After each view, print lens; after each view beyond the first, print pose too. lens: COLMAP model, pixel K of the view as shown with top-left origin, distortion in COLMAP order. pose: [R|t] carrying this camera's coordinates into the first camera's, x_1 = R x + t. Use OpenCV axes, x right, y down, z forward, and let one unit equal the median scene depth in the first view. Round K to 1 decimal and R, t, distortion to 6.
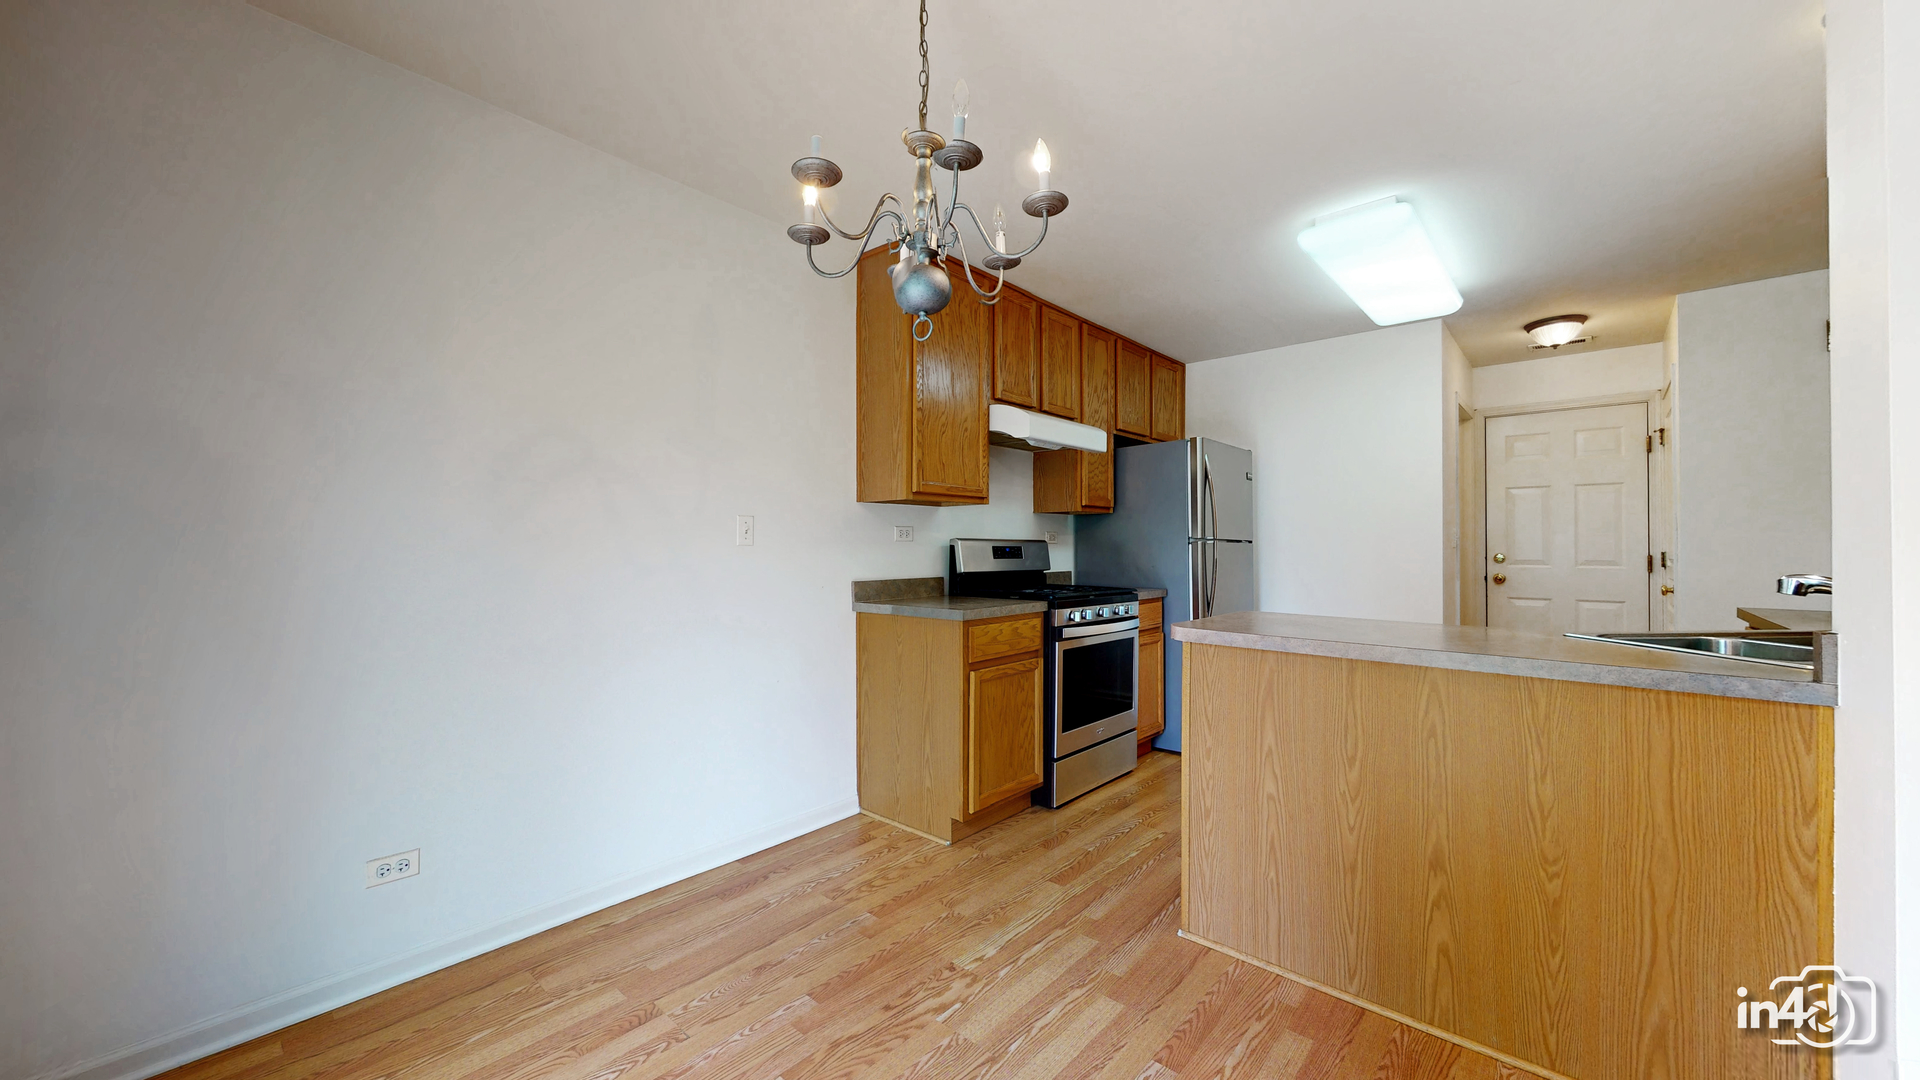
lens RADIAL K [[704.9, 0, 950.2], [0, 704.9, 551.7], [0, 0, 1]] dist [0.005695, -0.001061]
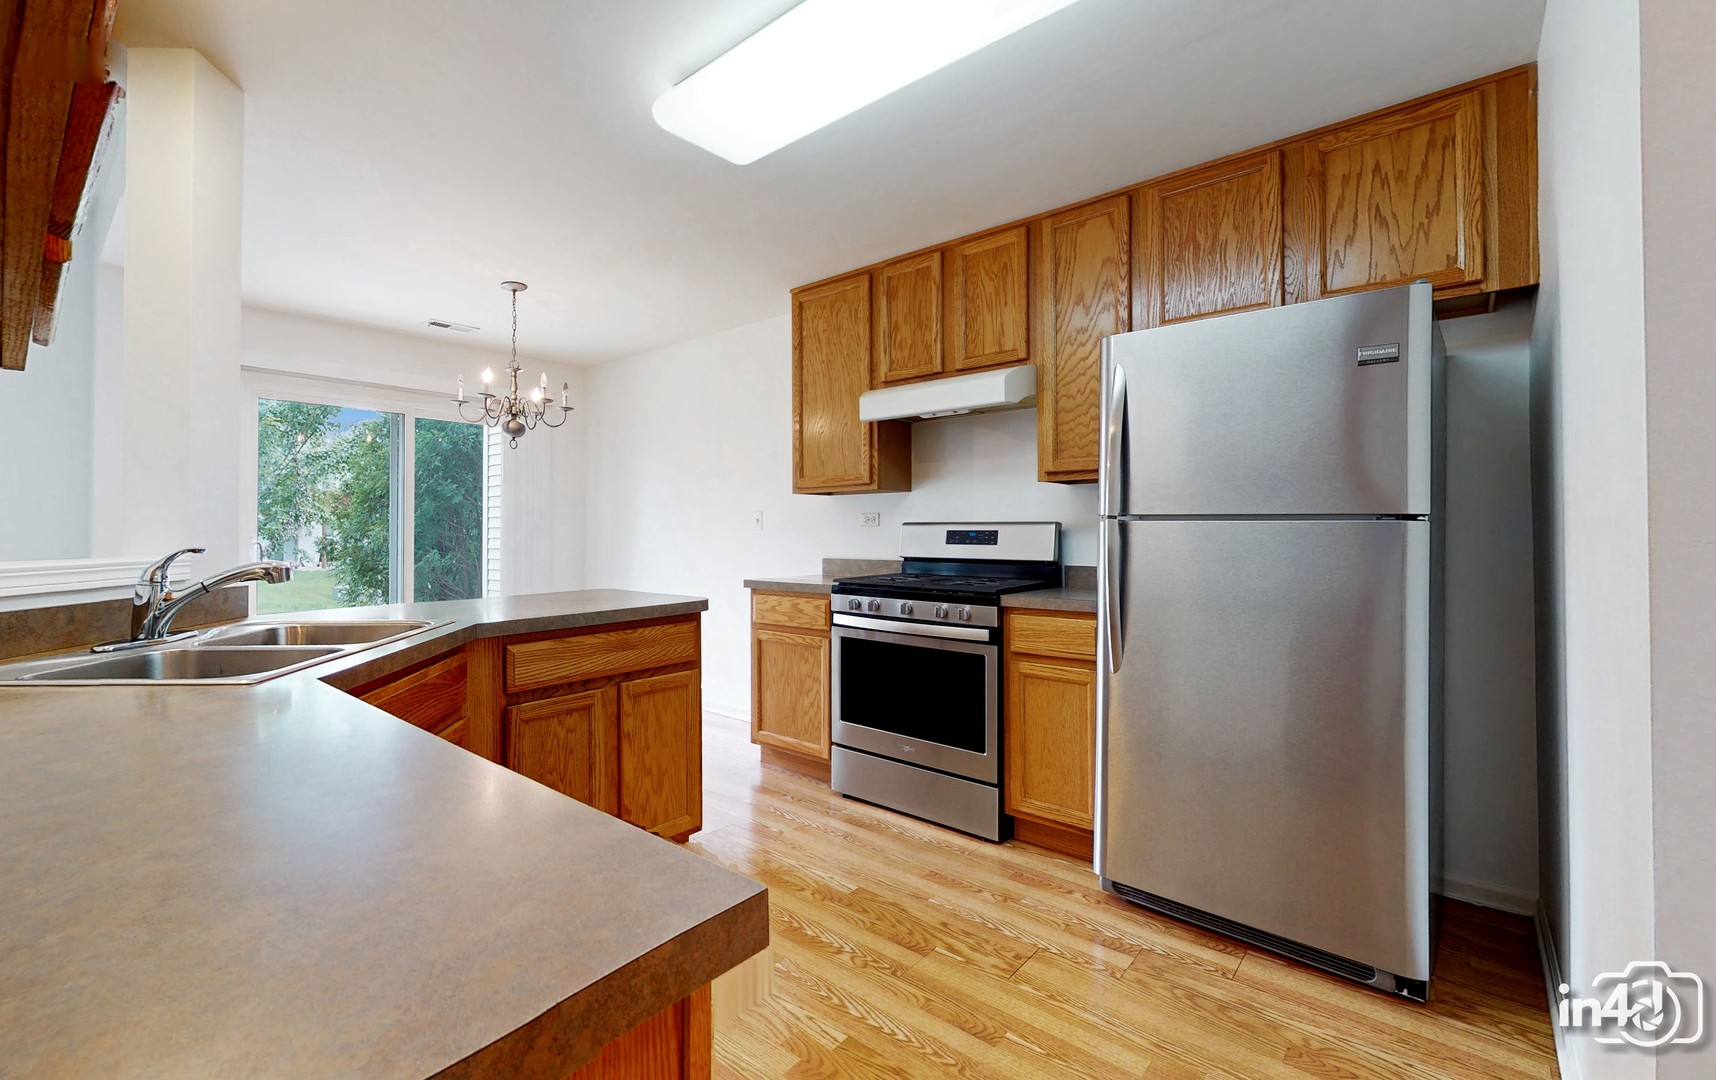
lens RADIAL K [[729.1, 0, 753.6], [0, 729.1, 525.6], [0, 0, 1]] dist [0.001372, 0.001014]
pose [[-0.037060, -0.006904, -0.999289, 1.148866], [0.001159, 0.999975, -0.006952, -0.007833], [0.999312, -0.001415, -0.037051, 0.888589]]
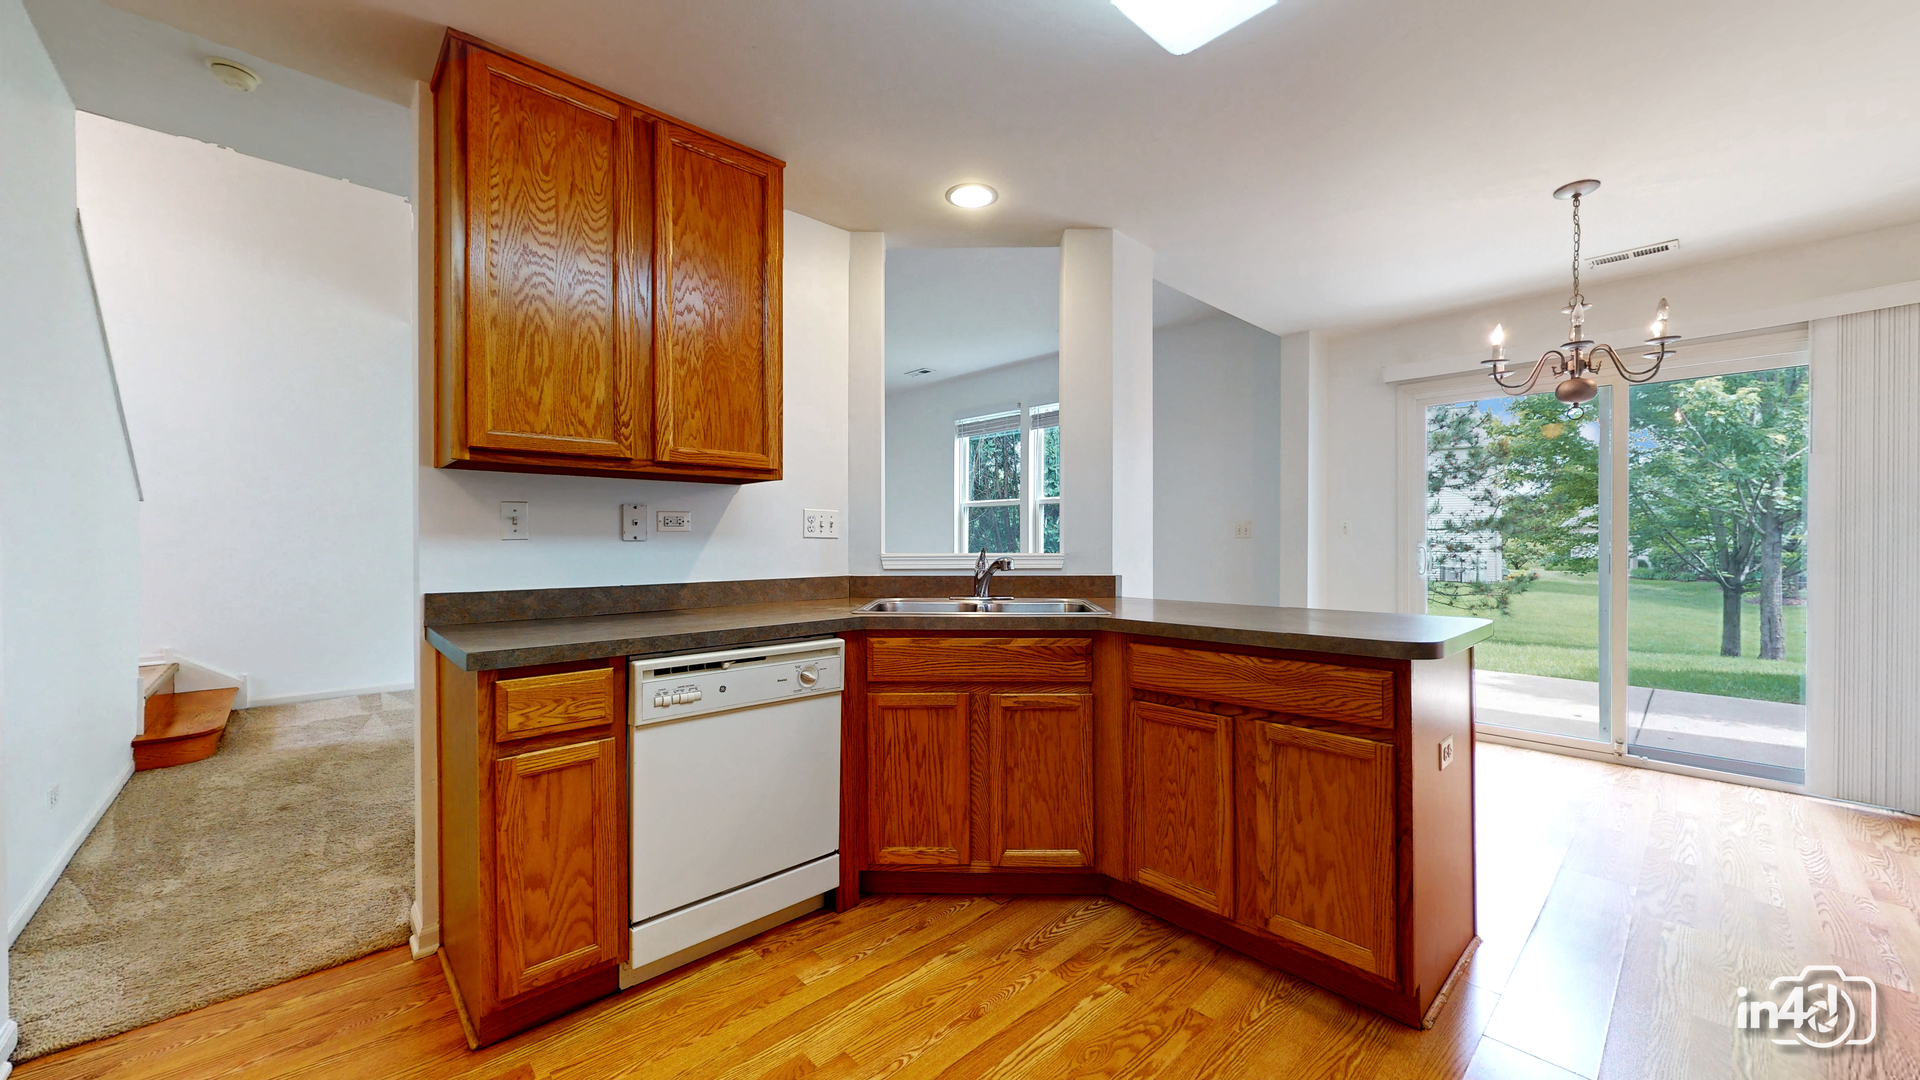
lens RADIAL K [[704.9, 0, 962.1], [0, 704.9, 543.3], [0, 0, 1]] dist [0.005695, -0.001061]
pose [[-0.996689, 0.004617, 0.081175, 0.627373], [0.005153, 0.999966, 0.006401, -0.007243], [-0.081143, 0.006798, -0.996679, 1.325496]]
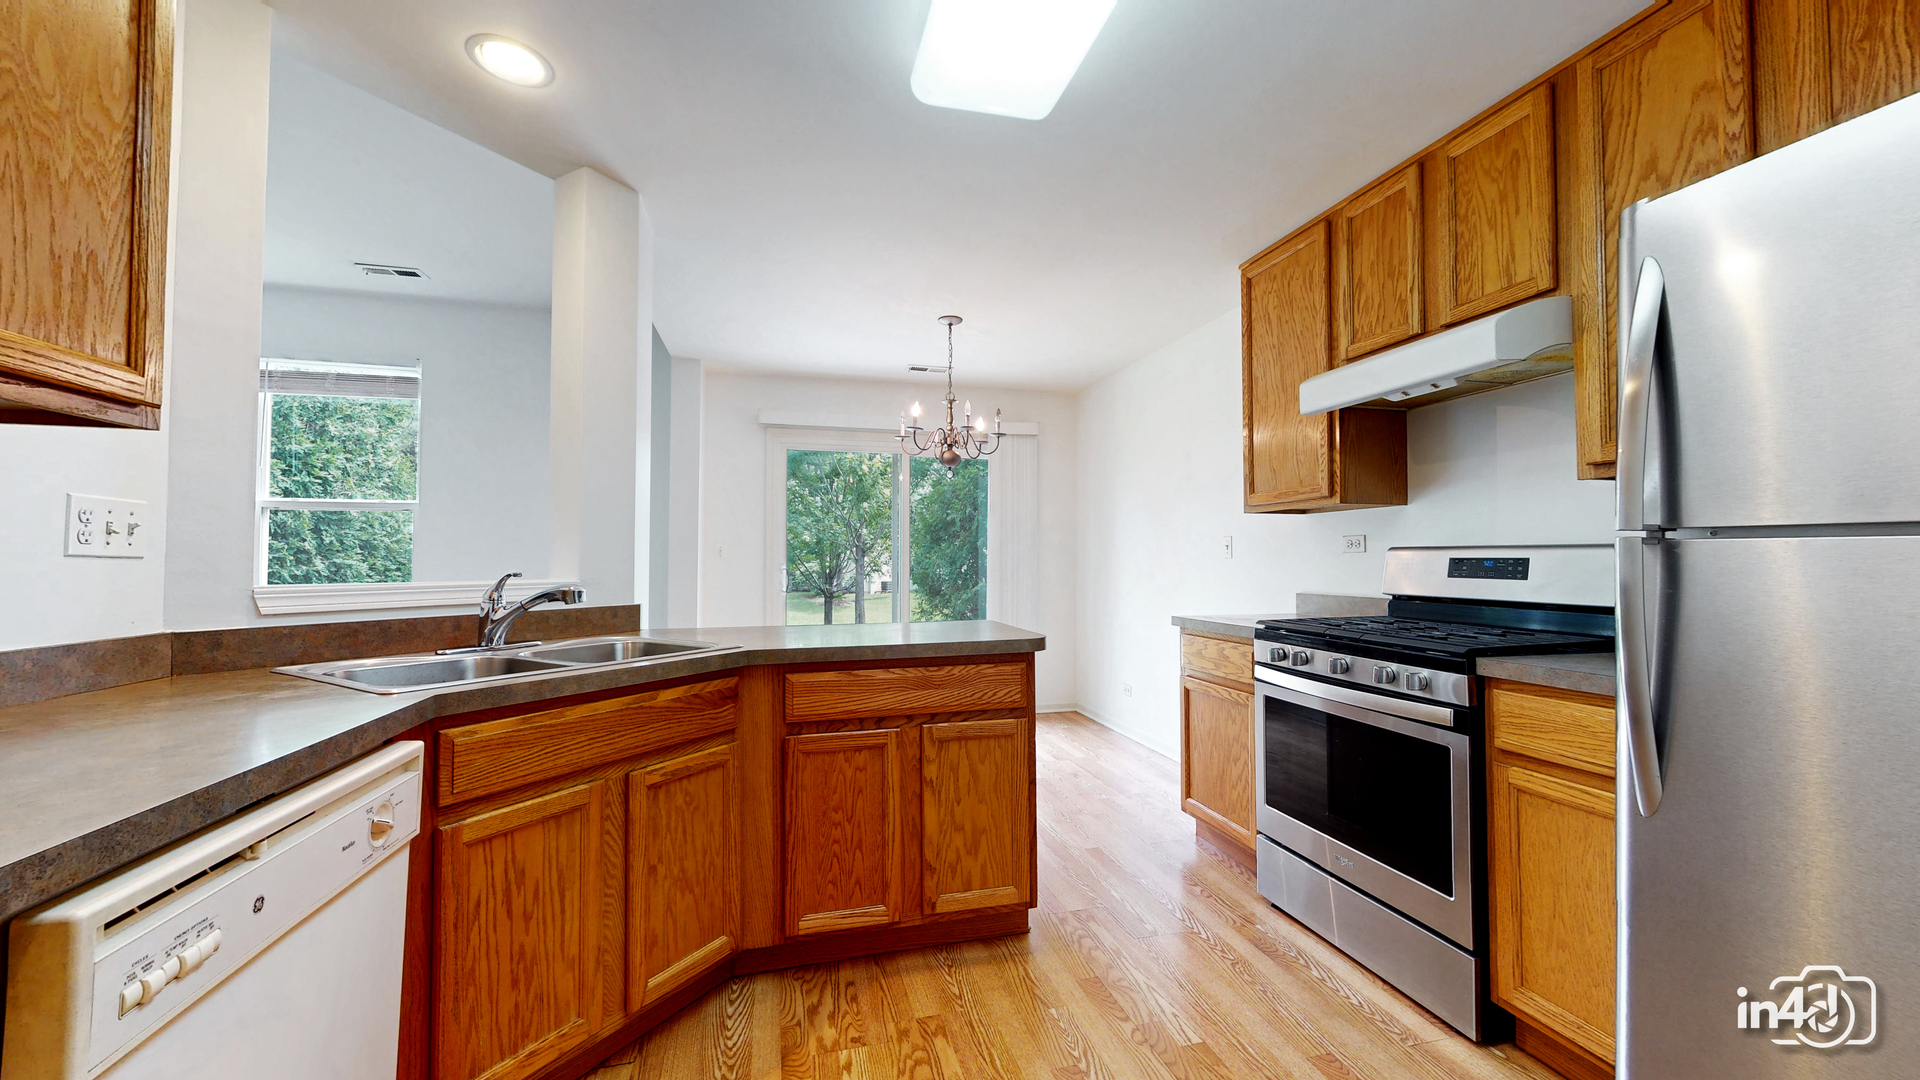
lens RADIAL K [[704.9, 0, 963.2], [0, 704.9, 544.0], [0, 0, 1]] dist [0.005695, -0.001061]
pose [[-0.547214, -0.017360, -0.836812, 0.949841], [0.001251, 0.999767, -0.021558, -0.007098], [0.836992, -0.012844, -0.547065, 1.111627]]
